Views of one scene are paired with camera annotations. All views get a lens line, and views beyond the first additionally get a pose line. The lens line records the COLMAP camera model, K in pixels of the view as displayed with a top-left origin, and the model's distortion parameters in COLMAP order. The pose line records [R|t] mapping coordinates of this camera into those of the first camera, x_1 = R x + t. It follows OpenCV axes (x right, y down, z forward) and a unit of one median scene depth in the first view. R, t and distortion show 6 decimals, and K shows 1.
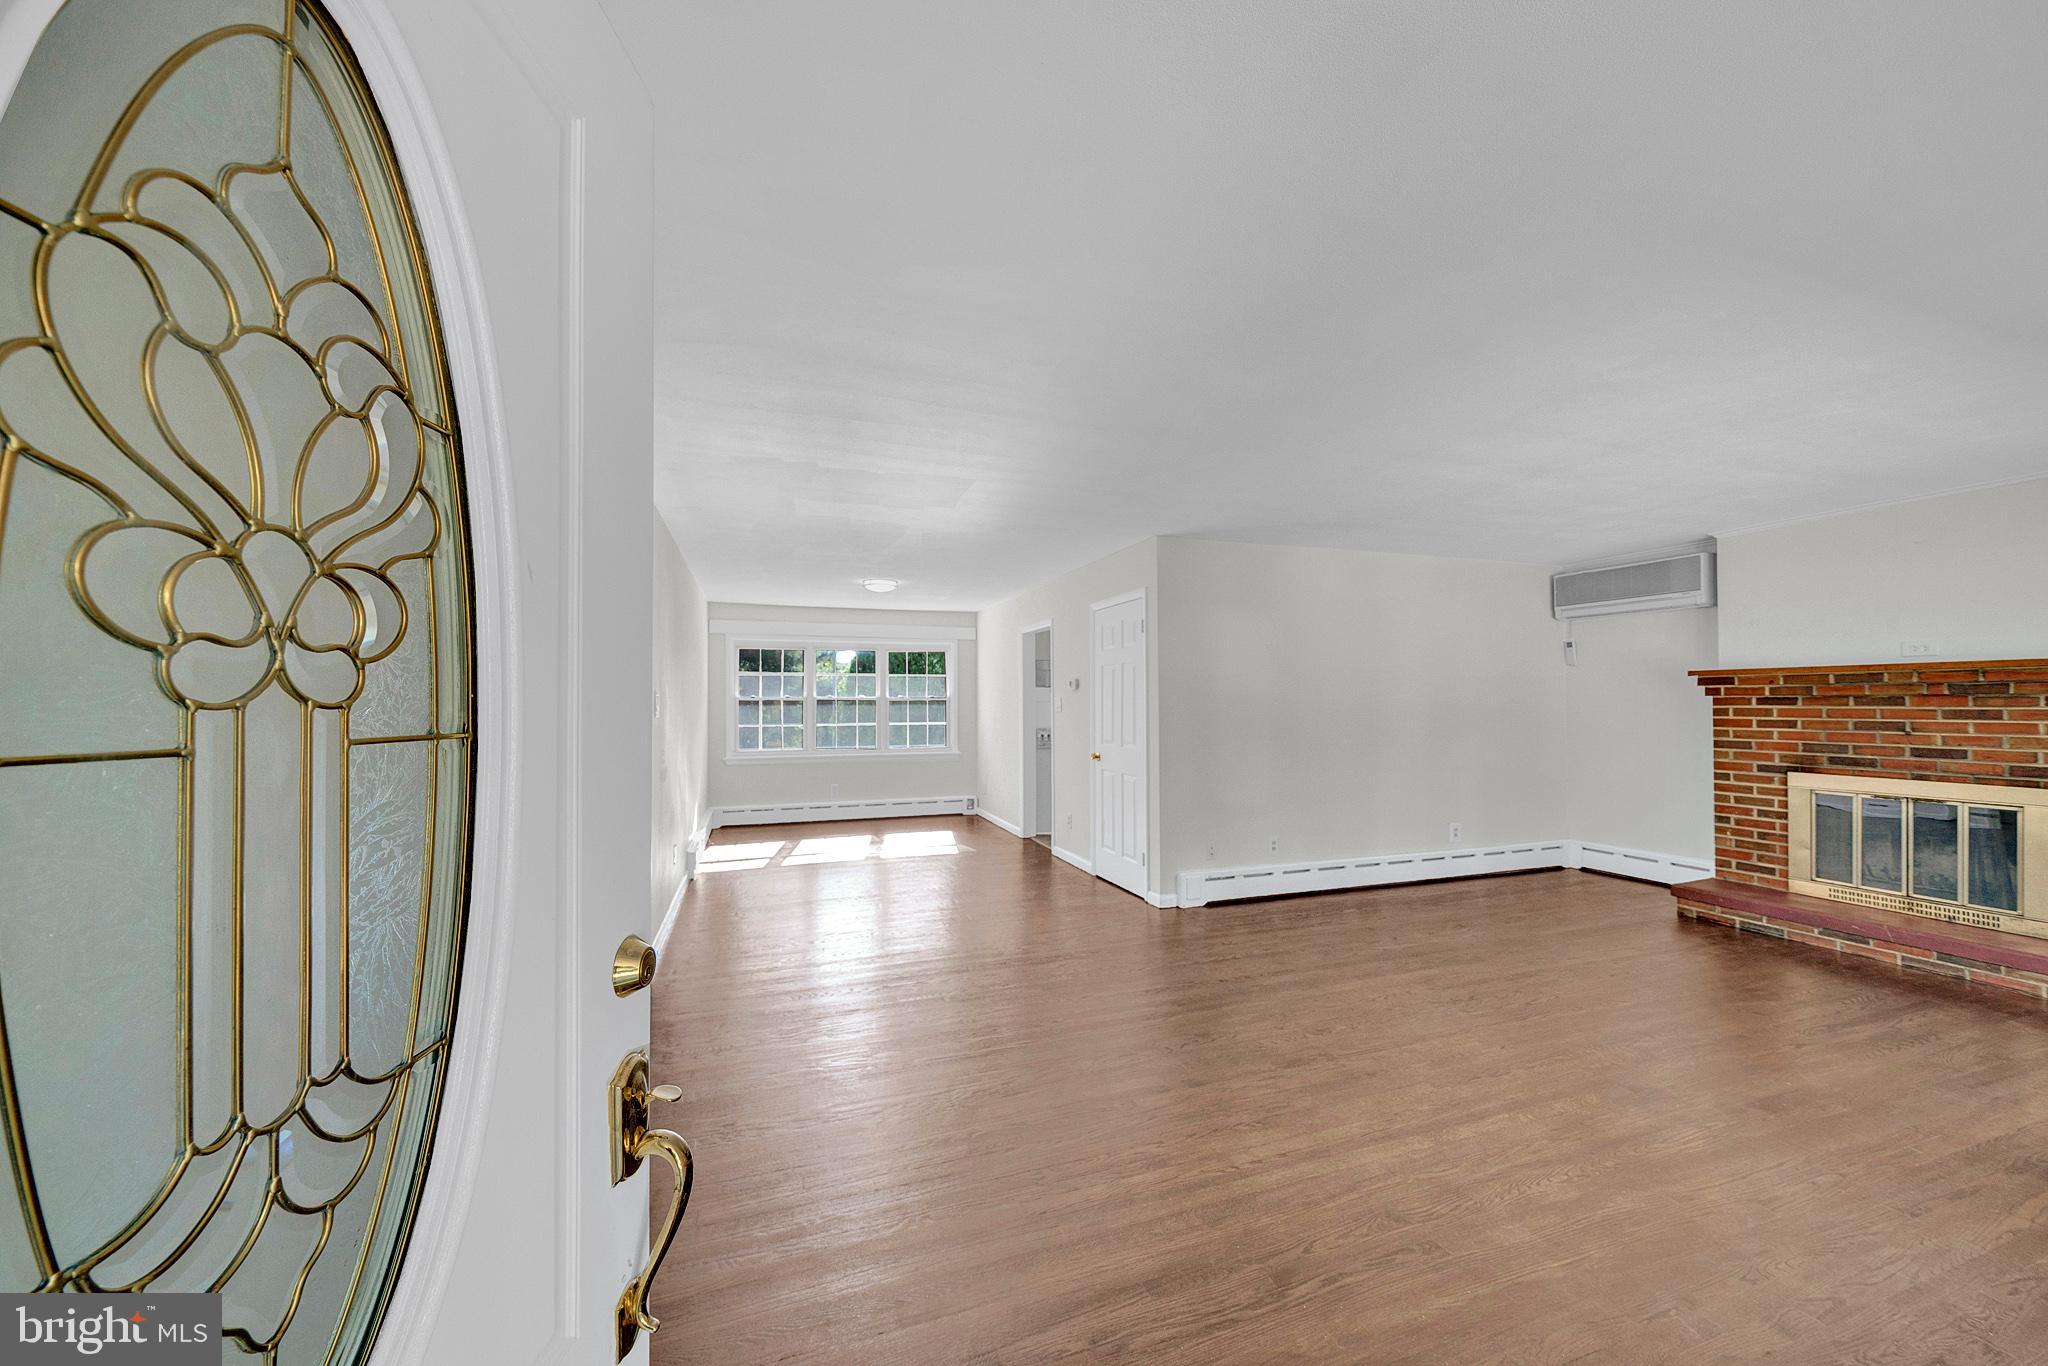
lens RADIAL K [[737.7, 0, 1010.4], [0, 737.7, 692.3], [0, 0, 1]] dist [-0.002868, -0.000300]
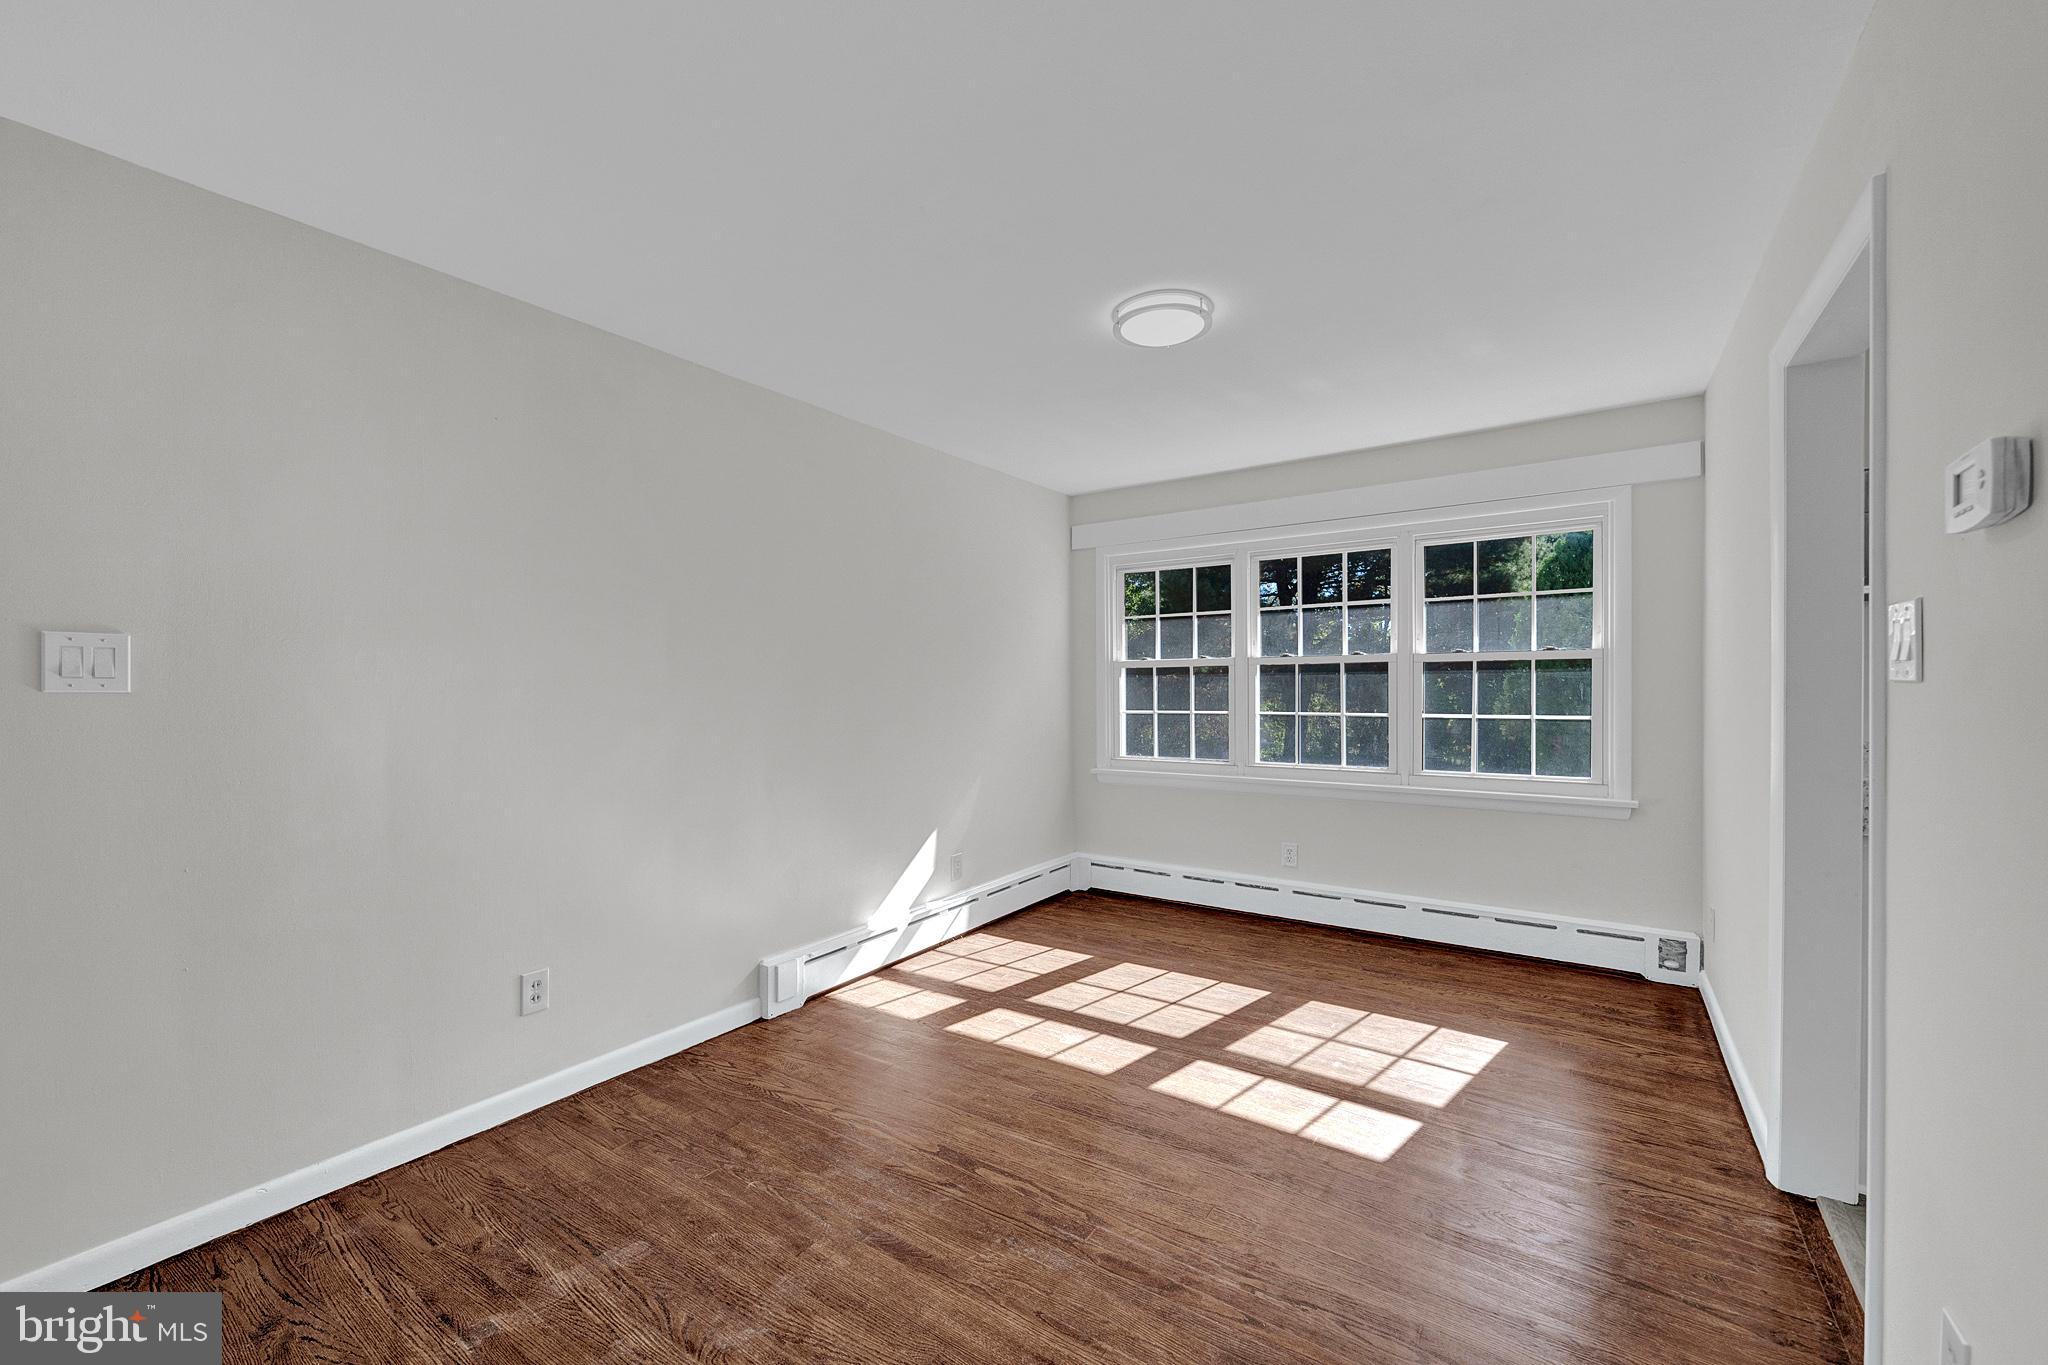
lens RADIAL K [[819.3, 0, 1005.5], [0, 819.3, 695.1], [0, 0, 1]] dist [-0.001475, -0.000095]
pose [[0.588352, 0.007632, -0.808569, 0.142525], [0.016576, 0.999632, 0.021496, 0.030296], [0.808435, -0.026050, 0.588009, 1.029196]]
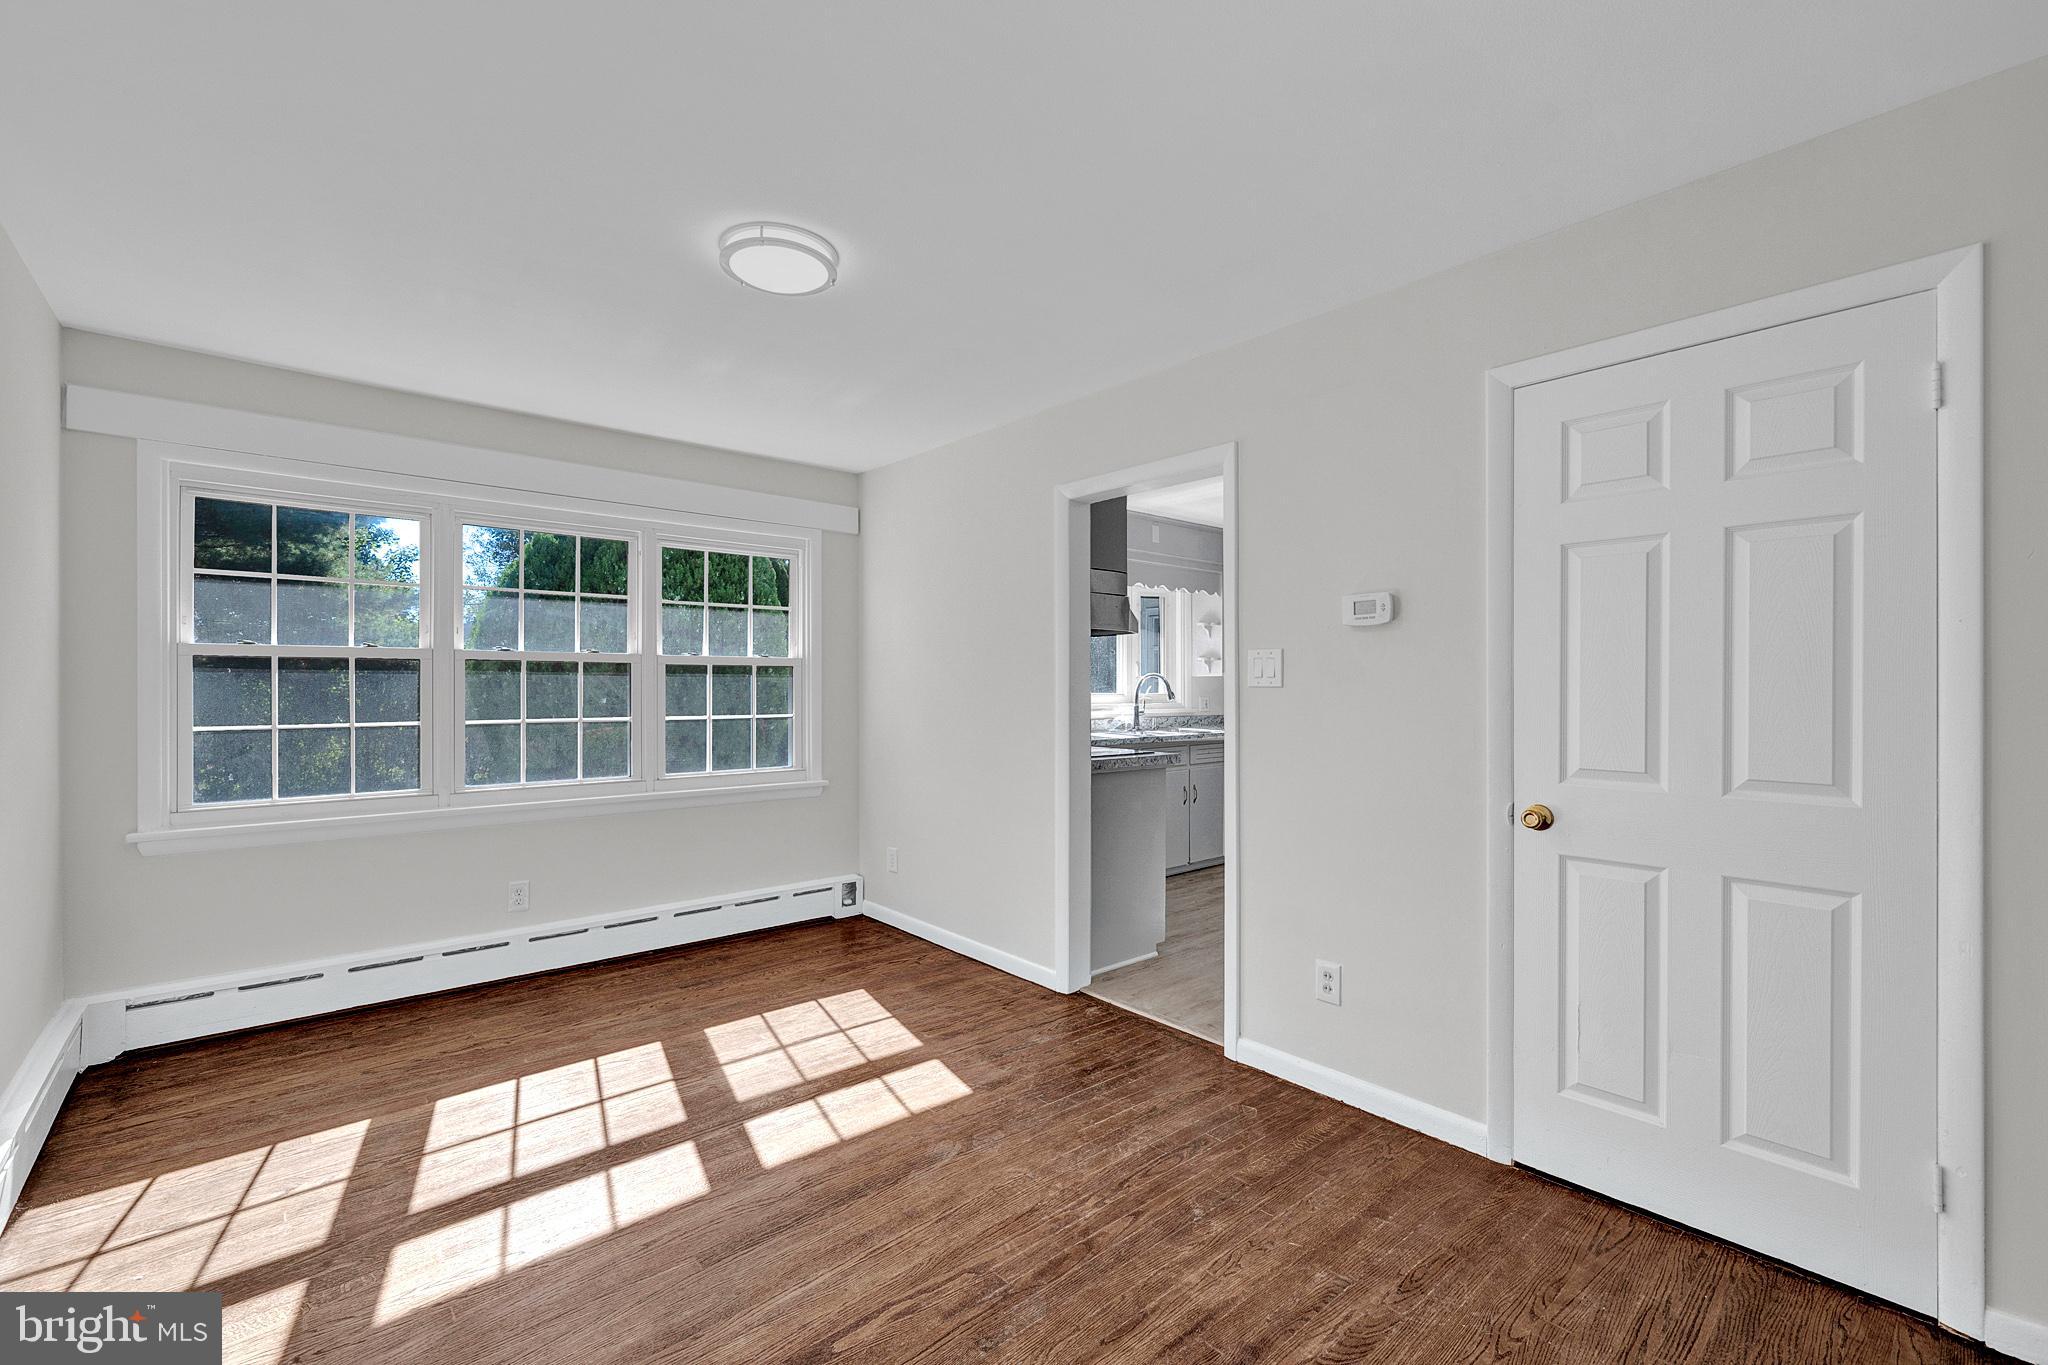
lens RADIAL K [[863.2, 0, 1009.6], [0, 863.2, 685.1], [0, 0, 1]] dist [0.001785, 0.000114]
pose [[0.926041, 0.005308, 0.377386, -0.323856], [-0.009777, 0.999903, 0.009927, 0.030991], [-0.377297, -0.012883, 0.926003, 0.925488]]
